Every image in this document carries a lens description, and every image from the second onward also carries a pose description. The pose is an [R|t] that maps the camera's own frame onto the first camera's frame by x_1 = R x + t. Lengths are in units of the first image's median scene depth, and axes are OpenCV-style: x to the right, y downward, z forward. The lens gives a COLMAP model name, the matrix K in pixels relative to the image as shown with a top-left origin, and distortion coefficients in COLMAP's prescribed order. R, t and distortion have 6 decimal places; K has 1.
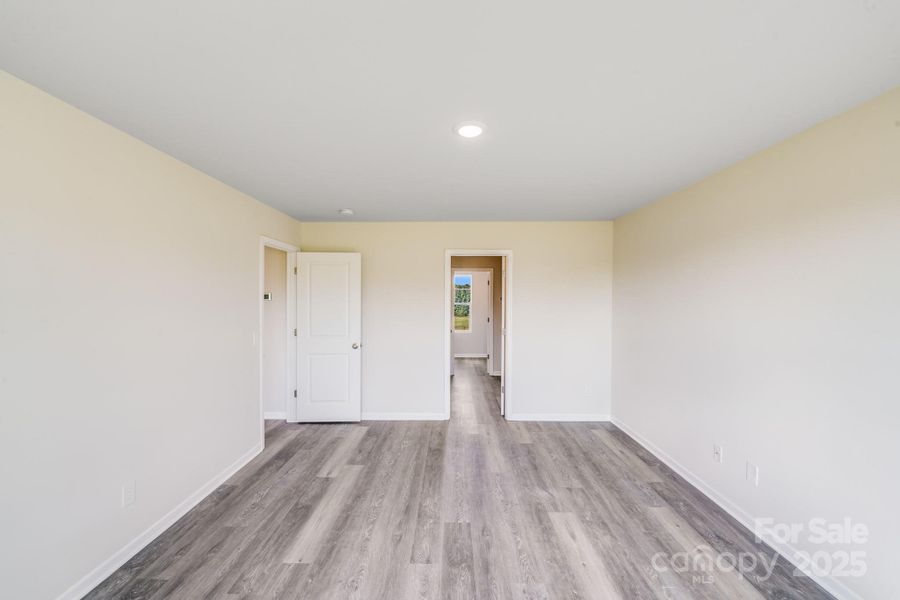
lens RADIAL K [[370.7, 0, 454.7], [0, 370.7, 293.4], [0, 0, 1]] dist [-0.006124, -0.000513]
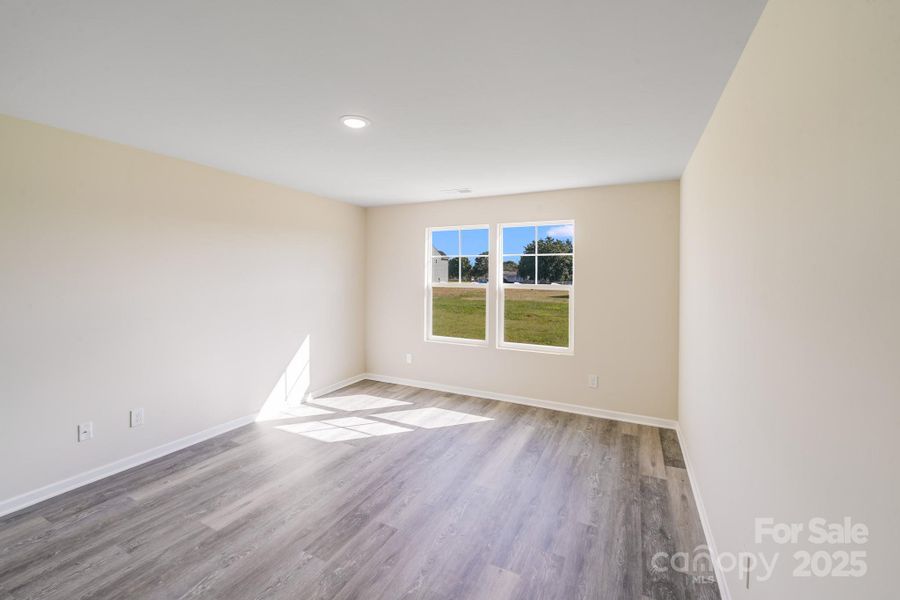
lens RADIAL K [[363.5, 0, 445.8], [0, 363.5, 277.2], [0, 0, 1]] dist [-0.000536, 0.000105]
pose [[-0.892562, -0.014859, 0.450680, -0.616214], [-0.018255, 0.999828, -0.003189, 0.025327], [-0.450555, -0.011074, -0.892680, 1.662961]]
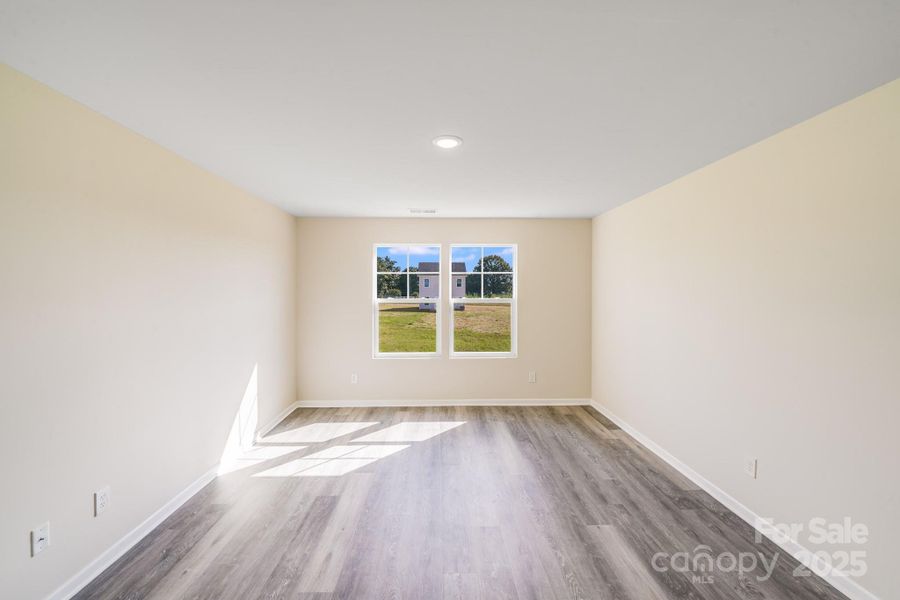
lens RADIAL K [[356.6, 0, 440.1], [0, 356.6, 295.7], [0, 0, 1]] dist [-0.003087, -0.000454]
pose [[-0.999985, -0.004102, -0.003520, 0.058270], [-0.004108, 0.999990, 0.001696, 0.026228], [0.003513, 0.001710, -0.999992, 1.865590]]
